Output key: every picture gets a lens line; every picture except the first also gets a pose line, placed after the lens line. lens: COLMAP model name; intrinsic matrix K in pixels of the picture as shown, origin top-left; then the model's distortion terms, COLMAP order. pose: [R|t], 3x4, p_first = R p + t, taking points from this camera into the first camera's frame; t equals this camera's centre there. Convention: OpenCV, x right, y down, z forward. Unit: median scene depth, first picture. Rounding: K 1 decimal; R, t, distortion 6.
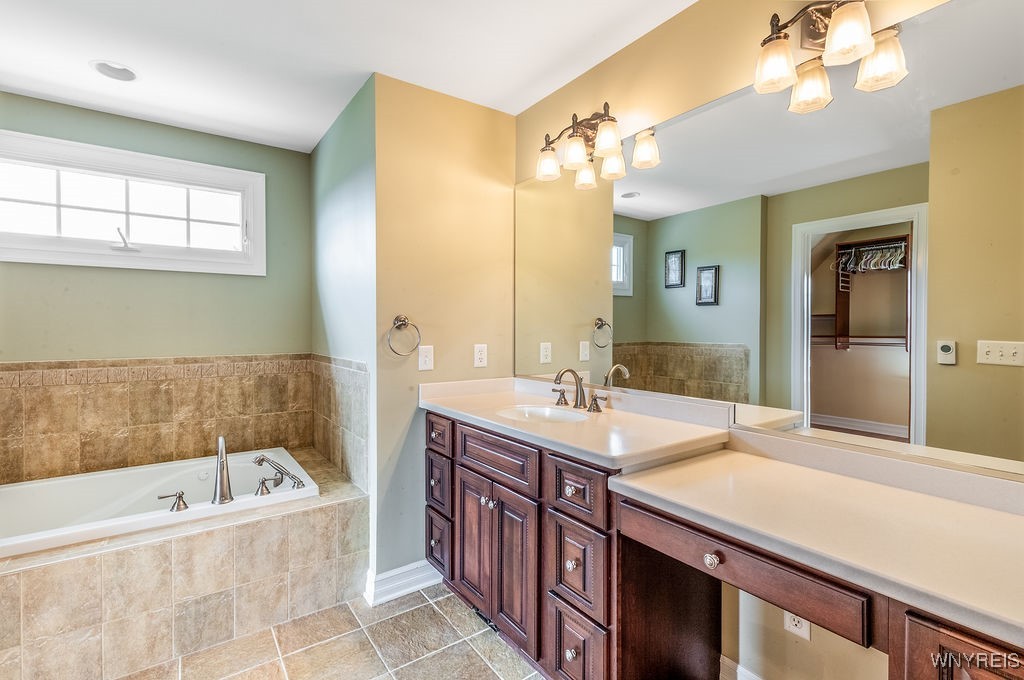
lens RADIAL K [[470.2, 0, 508.8], [0, 470.2, 325.0], [0, 0, 1]] dist [0.035758, 0.000036]
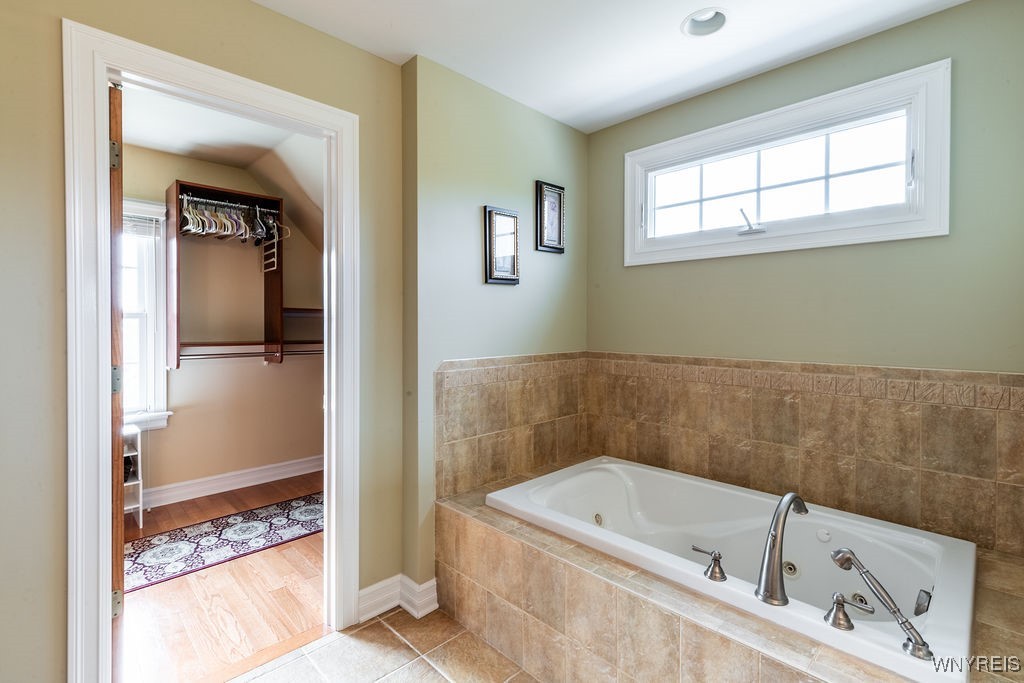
lens RADIAL K [[474.2, 0, 511.0], [0, 474.2, 327.4], [0, 0, 1]] dist [0.000525, -0.000219]
pose [[0.161602, 0.008733, -0.986817, -0.029925], [0.001954, 0.999956, 0.009169, 0.003548], [0.986854, -0.003411, 0.161578, 0.437308]]
